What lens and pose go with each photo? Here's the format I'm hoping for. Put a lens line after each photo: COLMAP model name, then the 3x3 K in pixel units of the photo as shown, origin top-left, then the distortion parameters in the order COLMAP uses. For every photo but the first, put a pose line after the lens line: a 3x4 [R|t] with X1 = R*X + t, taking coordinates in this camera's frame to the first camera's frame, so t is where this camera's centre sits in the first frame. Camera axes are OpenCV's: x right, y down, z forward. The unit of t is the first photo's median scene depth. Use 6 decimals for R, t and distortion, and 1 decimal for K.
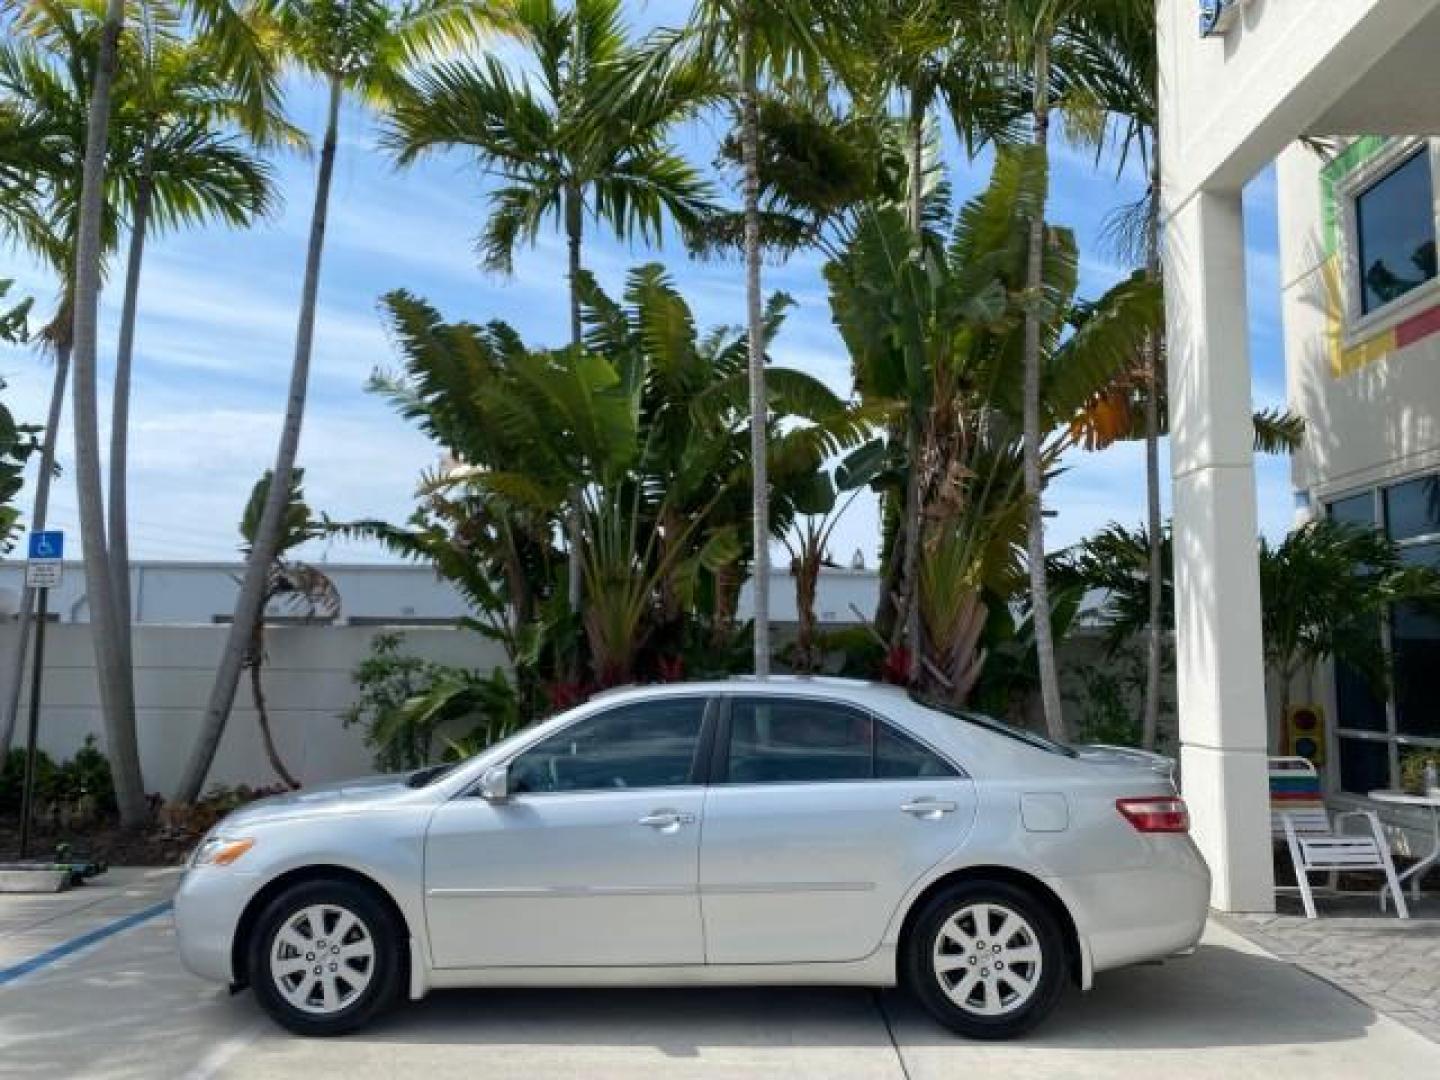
lens RADIAL K [[1107.5, 0, 714.2], [0, 1107.5, 531.7], [0, 0, 1]] dist [0.016983, -0.018958]
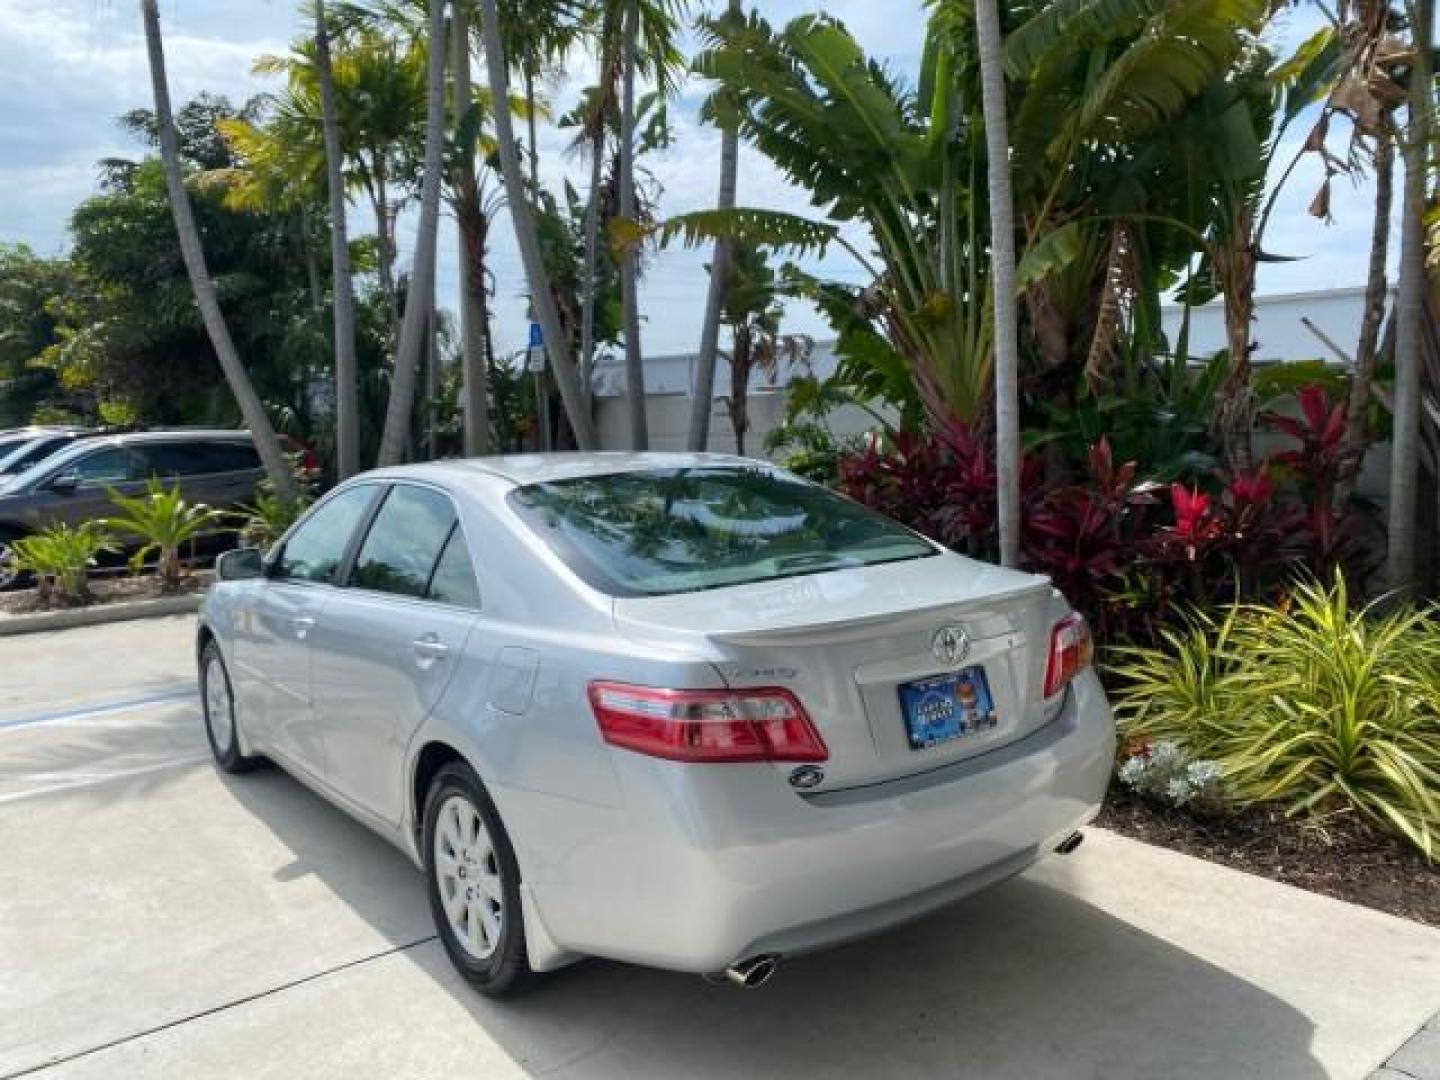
lens RADIAL K [[1107.5, 0, 725.1], [0, 1107.5, 545.0], [0, 0, 1]] dist [0.016983, -0.018958]
pose [[0.637446, 0.061637, -0.768026, 0.410639], [0.118656, 0.977051, 0.176894, 0.042102], [0.761304, -0.203891, 0.615504, 0.359453]]
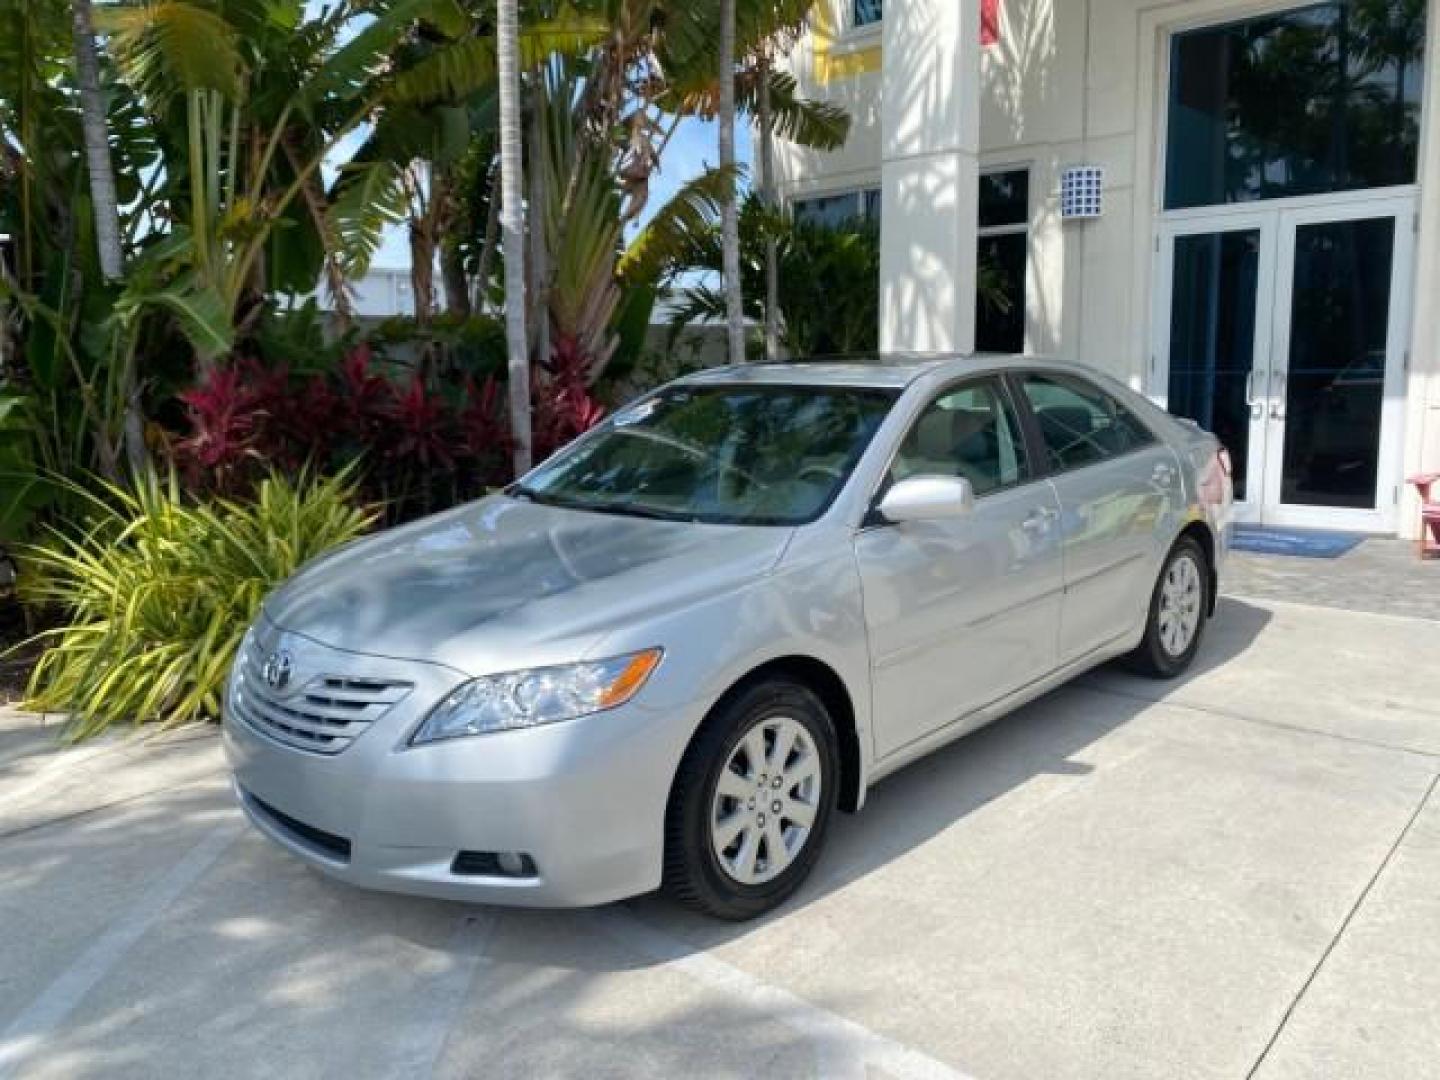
lens RADIAL K [[1107.5, 0, 714.4], [0, 1107.5, 539.4], [0, 0, 1]] dist [0.016983, -0.018958]
pose [[0.661619, -0.136663, 0.737281, -0.399542], [-0.062794, 0.969699, 0.236094, 0.047646], [-0.747206, -0.202501, 0.632990, 0.323671]]
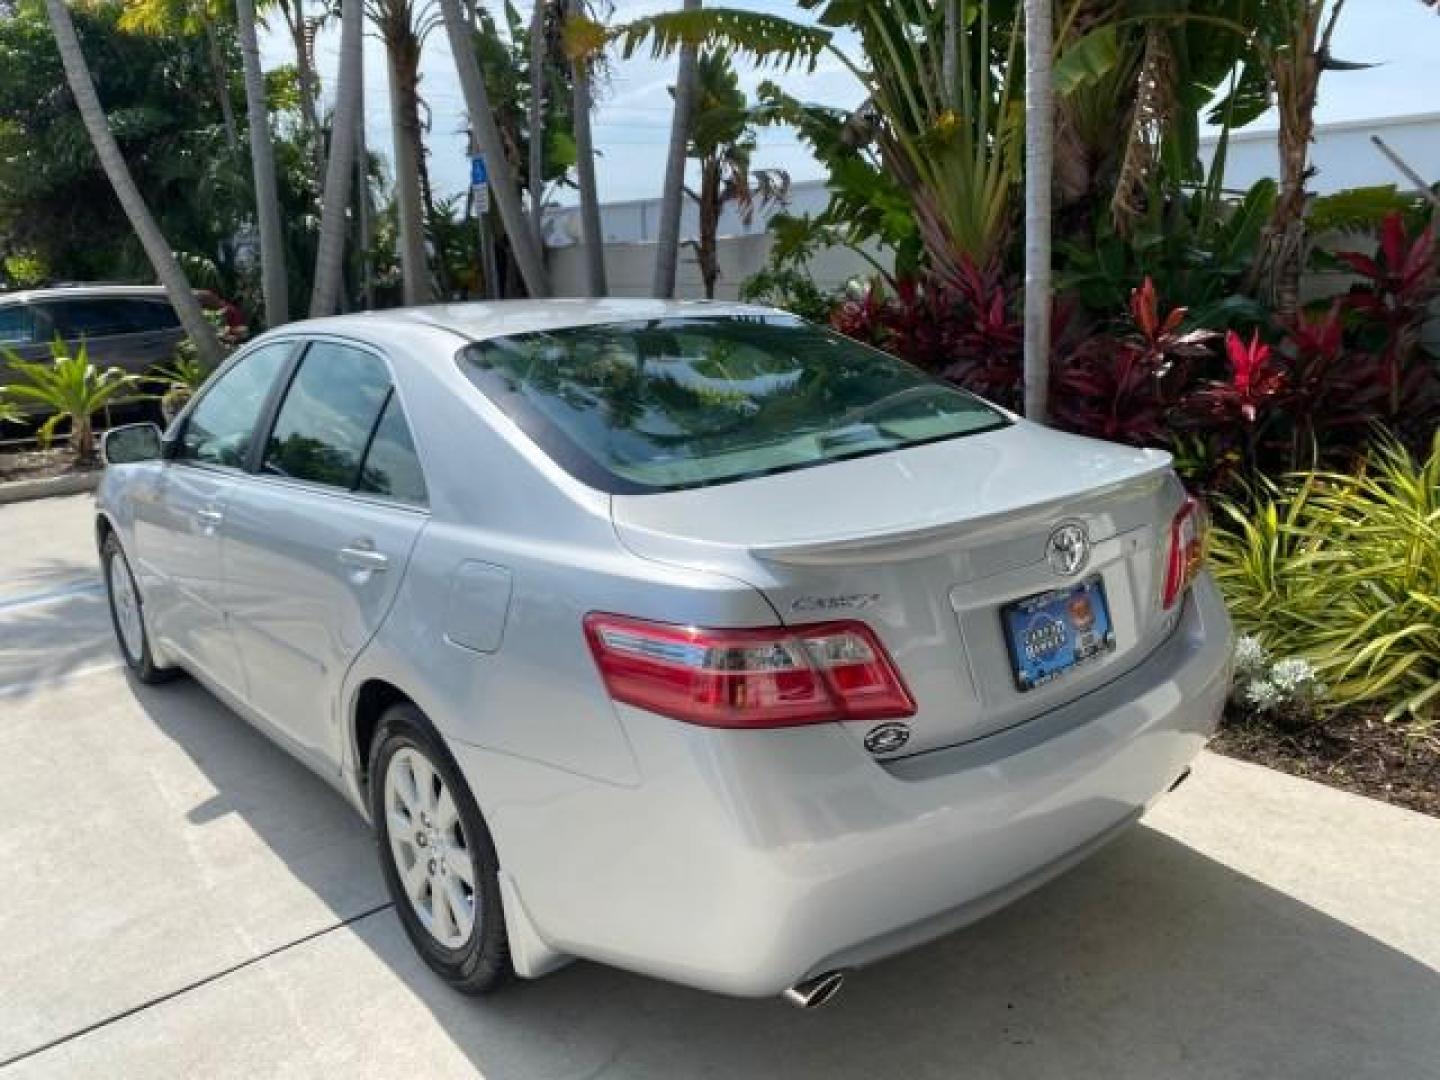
lens RADIAL K [[1107.5, 0, 720.3], [0, 1107.5, 543.1], [0, 0, 1]] dist [0.016983, -0.018958]
pose [[0.666955, 0.145960, -0.730662, 0.339775], [0.124529, 0.944996, 0.302448, 0.050832], [0.734618, -0.292708, 0.612094, 0.395996]]
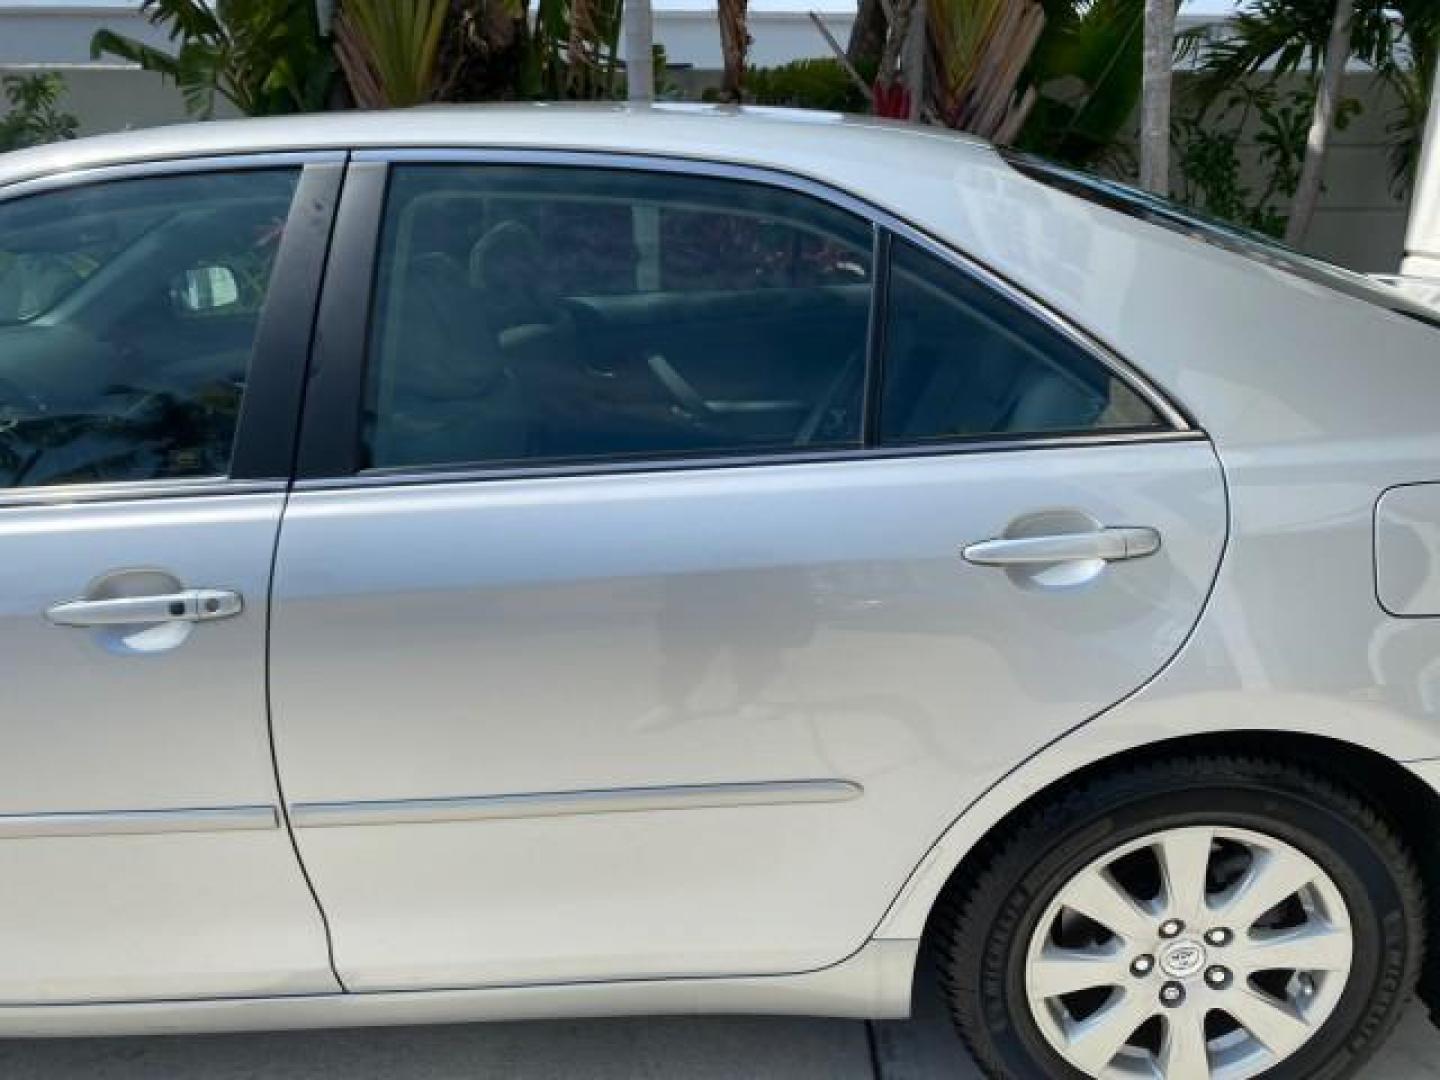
lens RADIAL K [[1107.5, 0, 721.4], [0, 1107.5, 527.5], [0, 0, 1]] dist [0.016983, -0.018958]
pose [[0.998778, -0.026165, 0.041925, 0.046199], [0.005448, 0.901464, 0.432820, 0.058563], [-0.049118, -0.432062, 0.900505, 0.368097]]
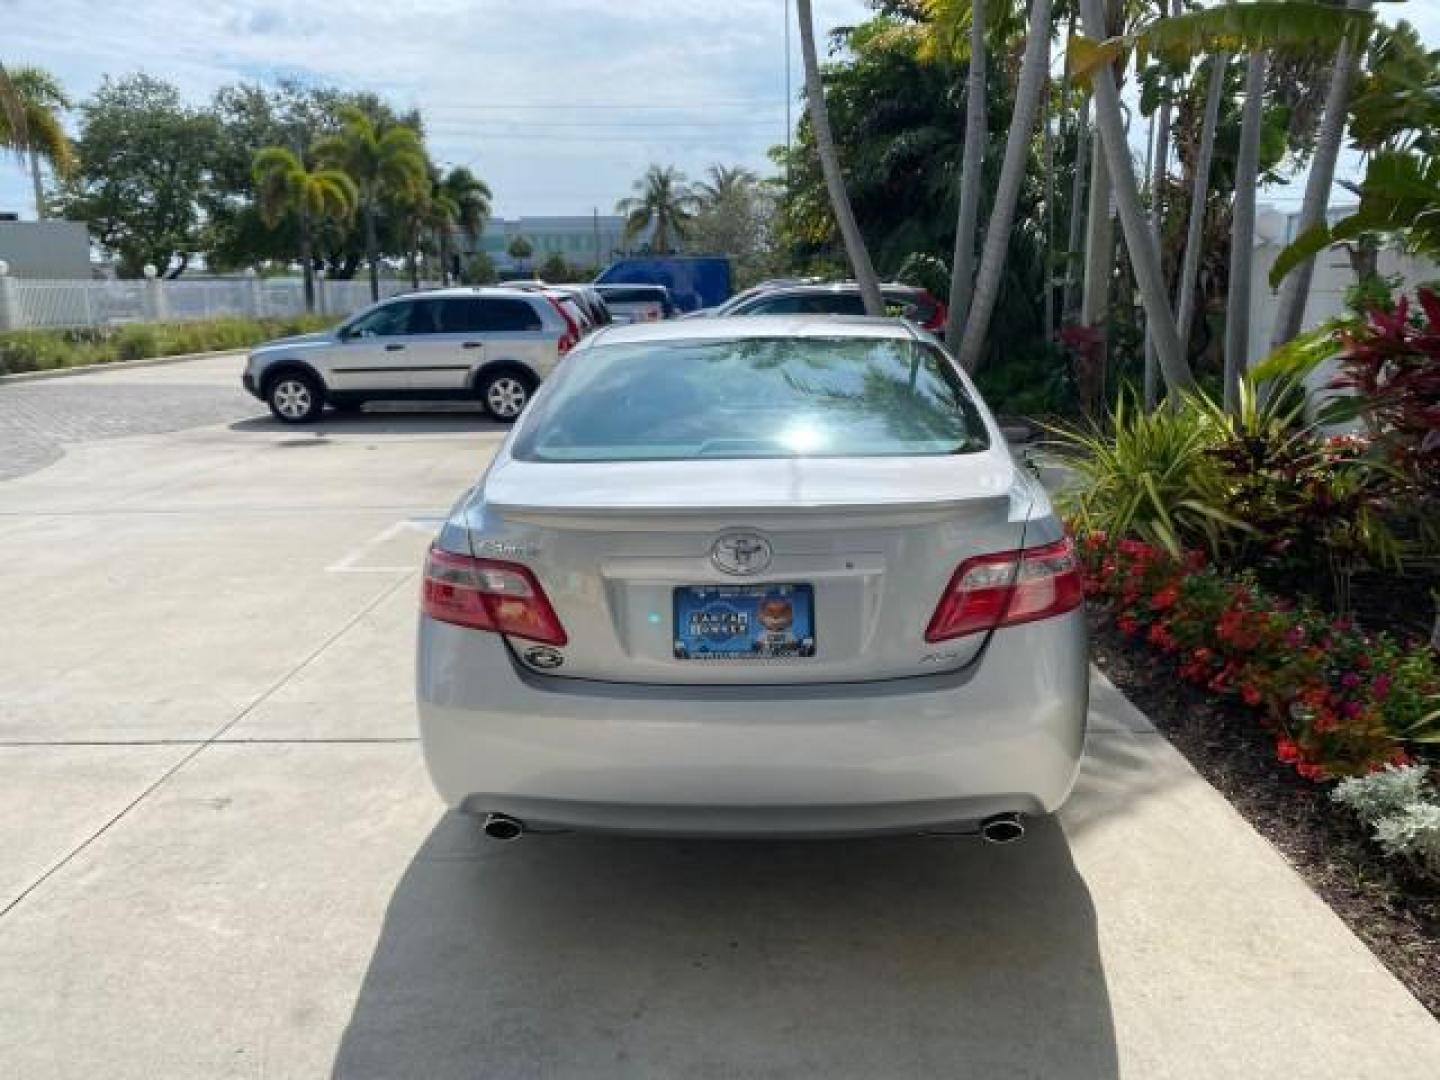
lens RADIAL K [[1107.5, 0, 729.2], [0, 1107.5, 541.5], [0, 0, 1]] dist [0.016983, -0.018958]
pose [[-0.004289, 0.214197, -0.976781, 0.472488], [0.133374, 0.968185, 0.211727, 0.069863], [0.991056, -0.129369, -0.032721, 0.583598]]
